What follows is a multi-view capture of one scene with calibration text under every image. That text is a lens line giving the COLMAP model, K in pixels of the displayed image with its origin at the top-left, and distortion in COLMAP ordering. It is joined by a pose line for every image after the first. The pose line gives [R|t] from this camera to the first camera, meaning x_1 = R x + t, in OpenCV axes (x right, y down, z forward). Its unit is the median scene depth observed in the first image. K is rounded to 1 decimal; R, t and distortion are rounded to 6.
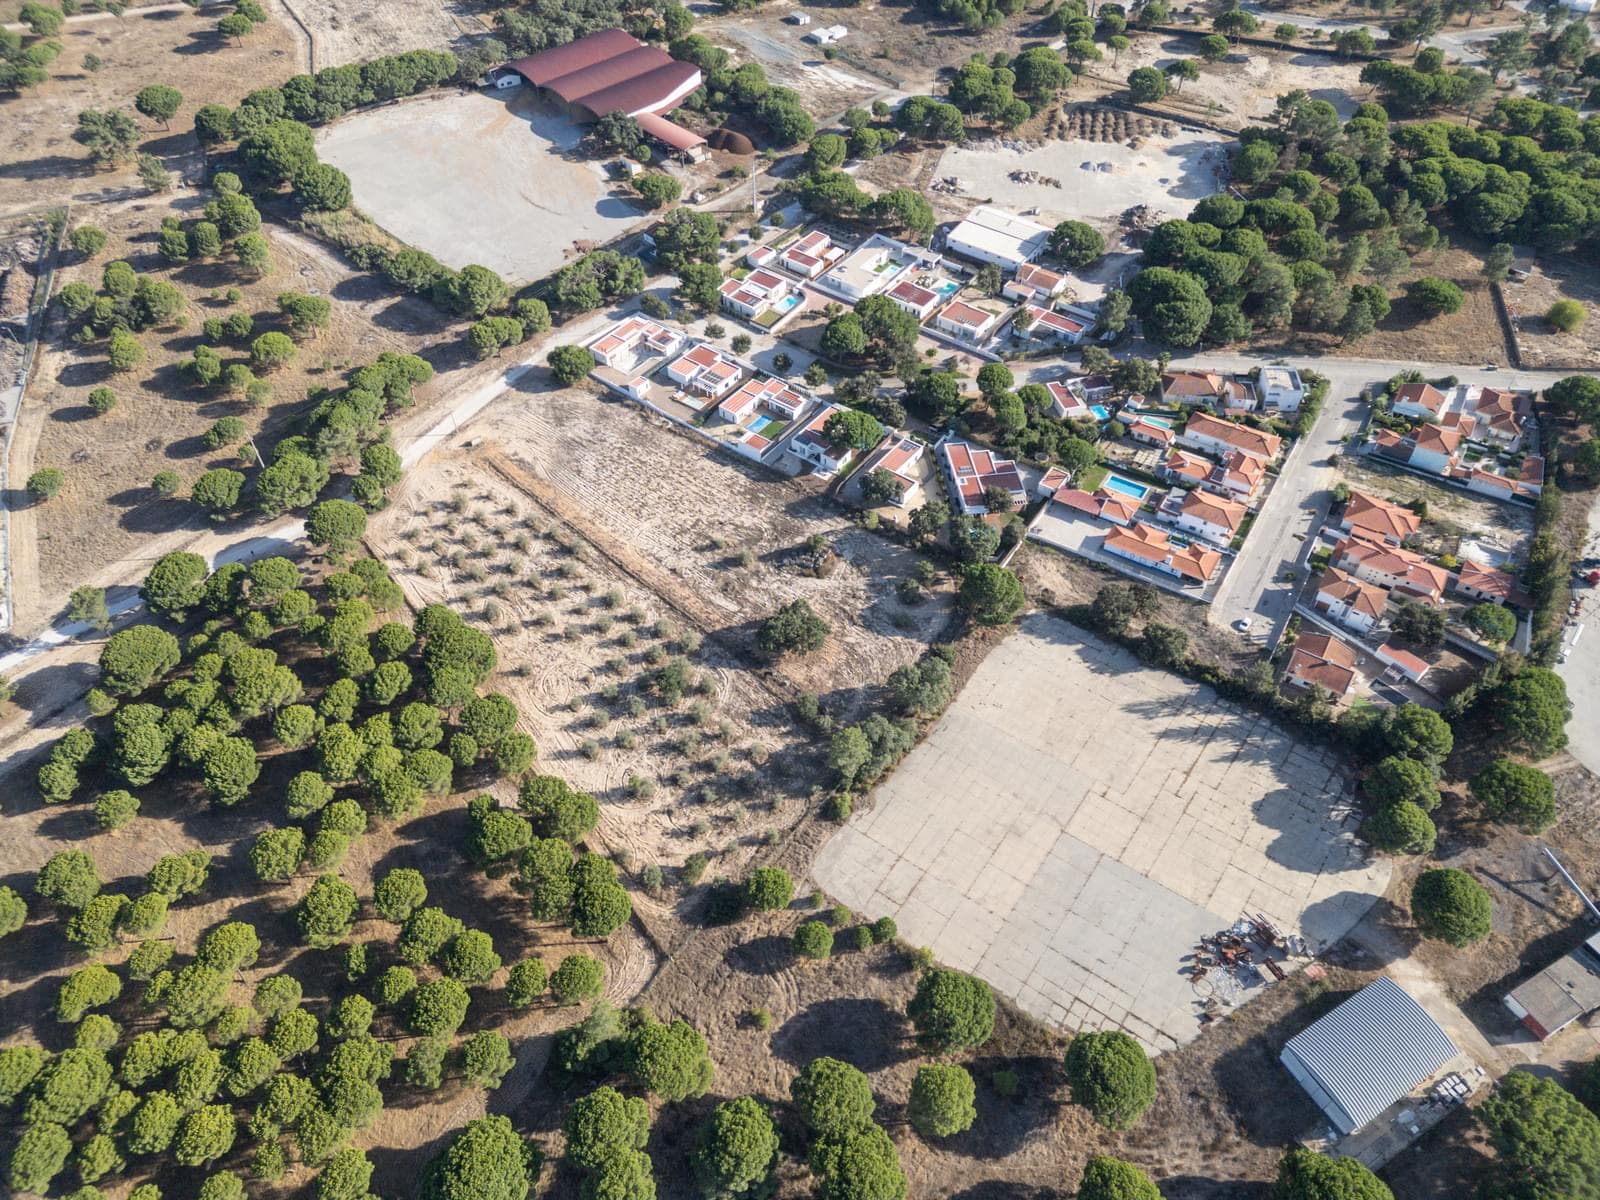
lens RADIAL K [[1116.6, 0, 800.0], [0, 1116.6, 600.0], [0, 0, 1]] dist [0.080612, -0.083483]
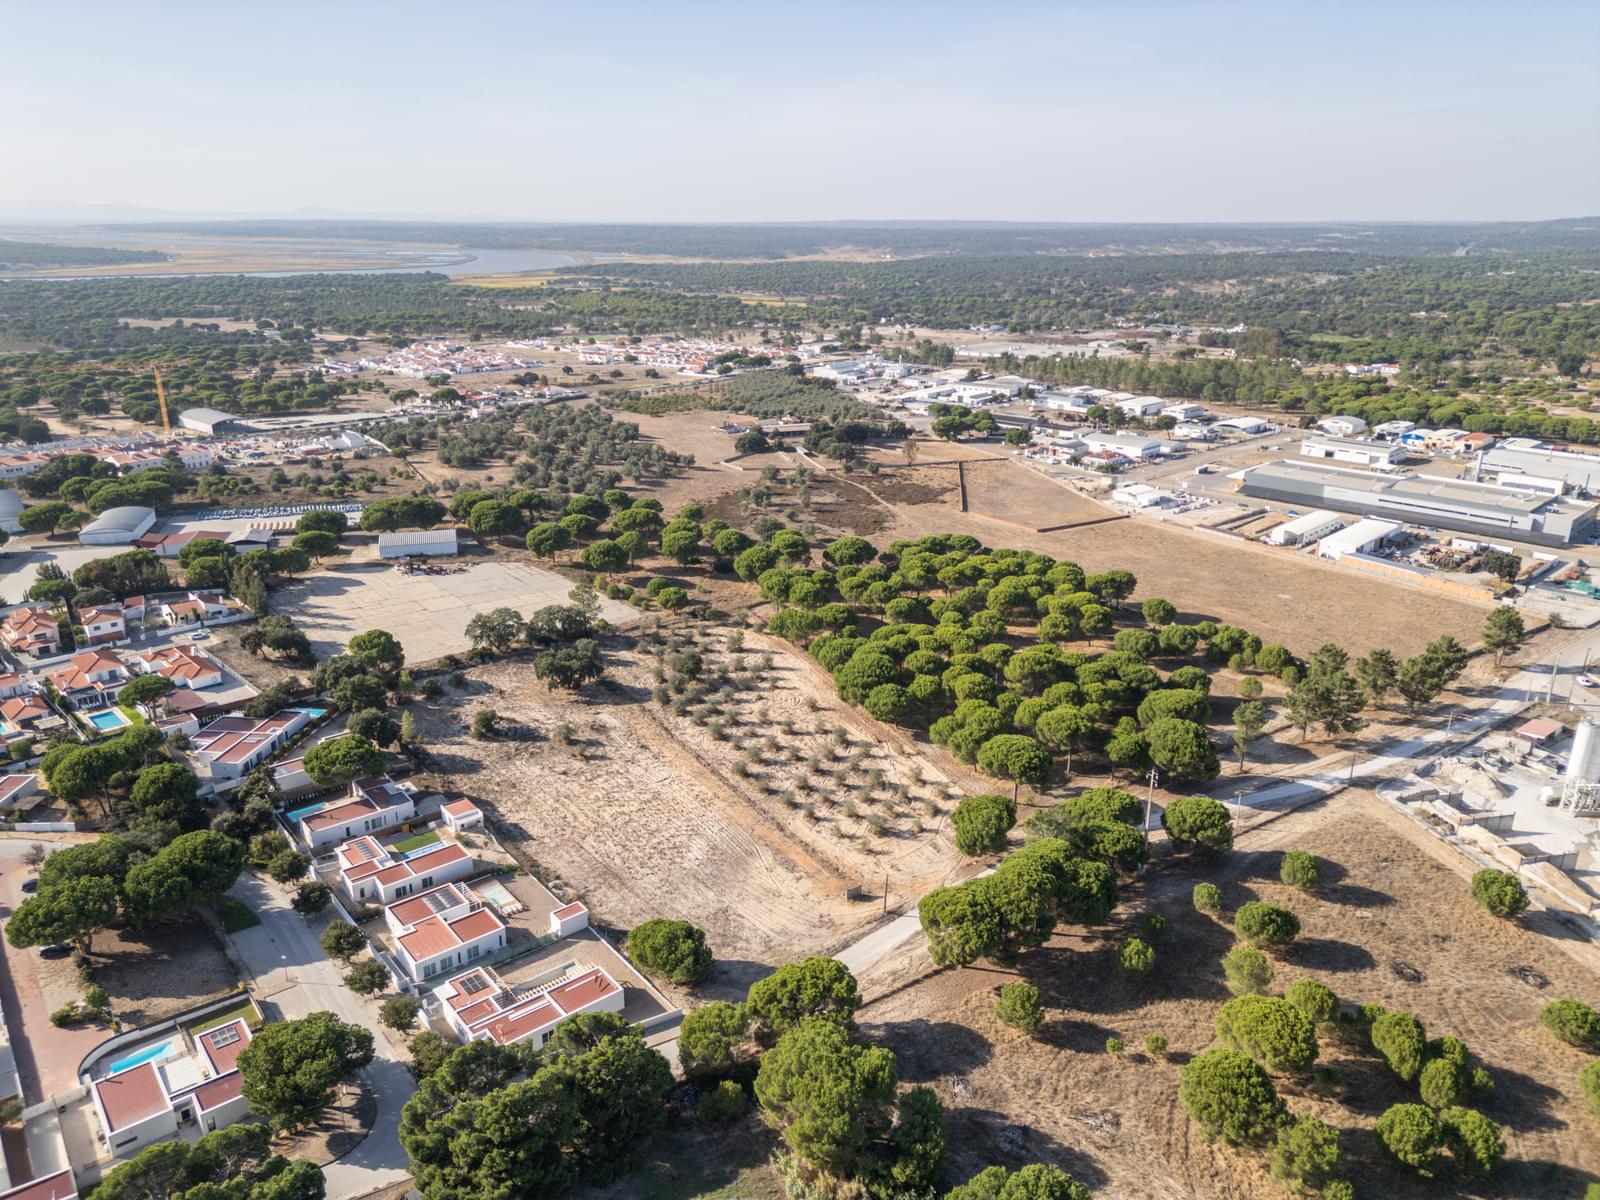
lens RADIAL K [[1121.2, 0, 800.3], [0, 1121.2, 578.3], [0, 0, 1]] dist [0.140667, -0.266447]
pose [[-0.971039, -0.076378, 0.226385, -0.417113], [0.173418, 0.426460, 0.887726, -0.840874], [-0.164347, 0.901276, -0.400864, 1.183467]]
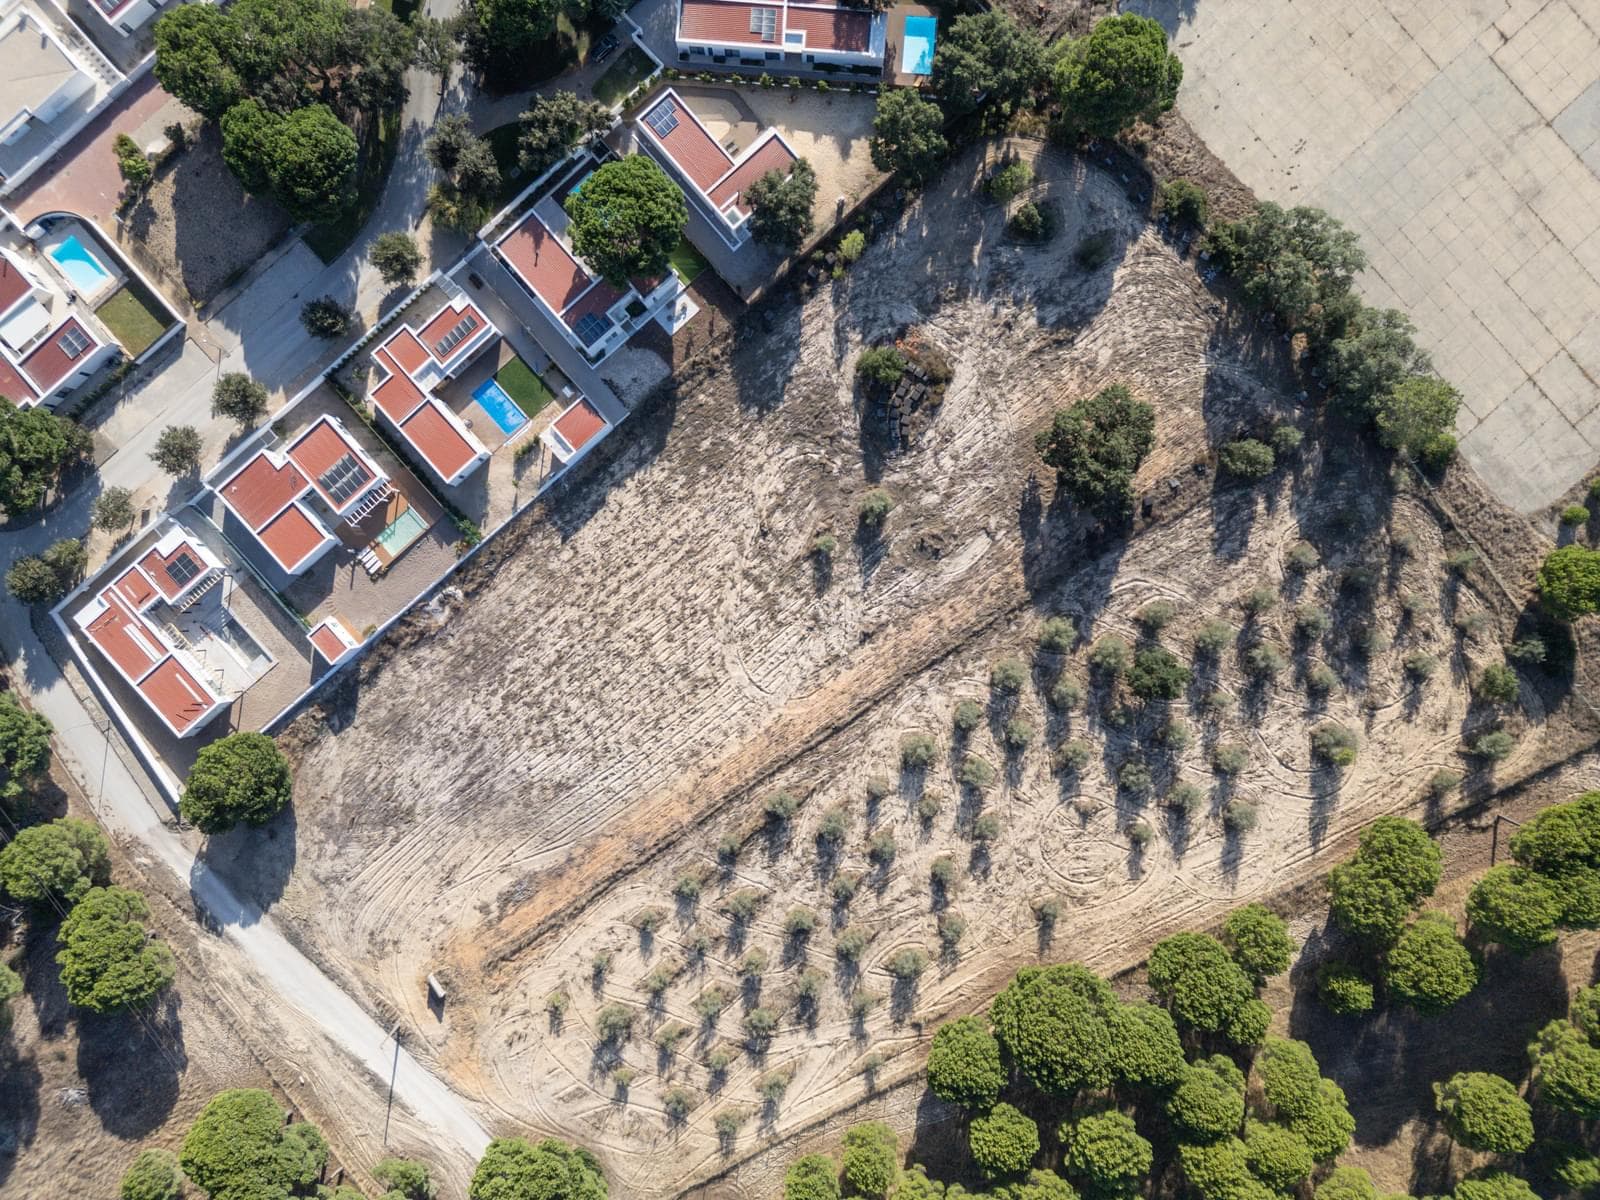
lens RADIAL K [[1116.6, 0, 800.0], [0, 1116.6, 600.0], [0, 0, 1]] dist [0.080612, -0.083483]
pose [[0.199558, -0.979885, 0.000993, -0.099599], [0.728253, 0.148990, 0.668917, -0.407350], [-0.655610, -0.132765, 0.743337, 0.597072]]
